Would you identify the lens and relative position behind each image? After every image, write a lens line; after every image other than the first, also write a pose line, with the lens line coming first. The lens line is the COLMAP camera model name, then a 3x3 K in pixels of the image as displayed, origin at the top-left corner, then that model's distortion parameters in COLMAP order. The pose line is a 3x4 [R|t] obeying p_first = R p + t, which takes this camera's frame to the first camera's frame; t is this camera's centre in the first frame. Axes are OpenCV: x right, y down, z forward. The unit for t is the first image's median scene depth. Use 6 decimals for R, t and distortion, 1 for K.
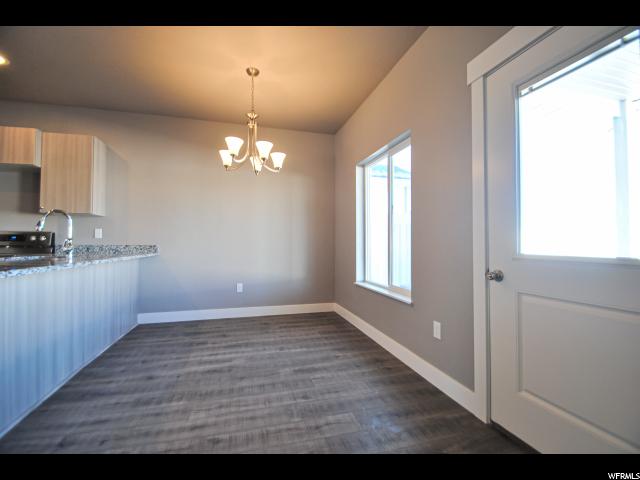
lens RADIAL K [[278.5, 0, 318.7], [0, 278.5, 238.6], [0, 0, 1]] dist [-0.016359, -0.001712]
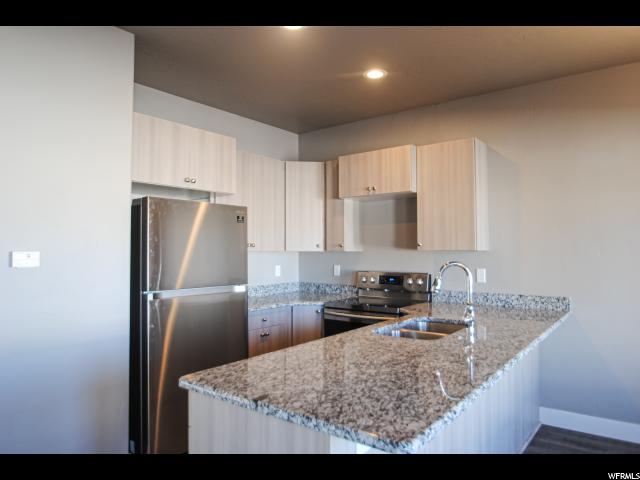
lens RADIAL K [[426.6, 0, 316.5], [0, 426.6, 243.8], [0, 0, 1]] dist [-0.002021, -0.001042]
pose [[0.576984, -0.019774, -0.816516, -0.211507], [0.016481, 0.999785, -0.012567, -0.118612], [0.816589, -0.006206, 0.577186, 0.059749]]
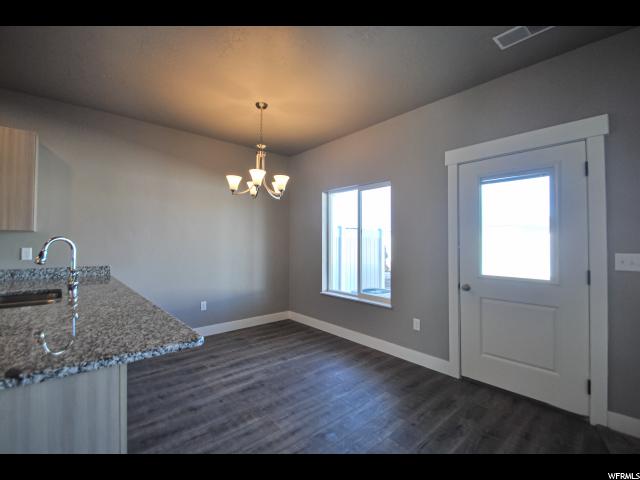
lens RADIAL K [[278.5, 0, 324.3], [0, 278.5, 238.3], [0, 0, 1]] dist [-0.016359, -0.001712]
pose [[0.902227, 0.008684, 0.431174, -0.480885], [-0.006954, 0.999960, -0.005589, -0.083050], [-0.431205, 0.002044, 0.902252, -0.077396]]
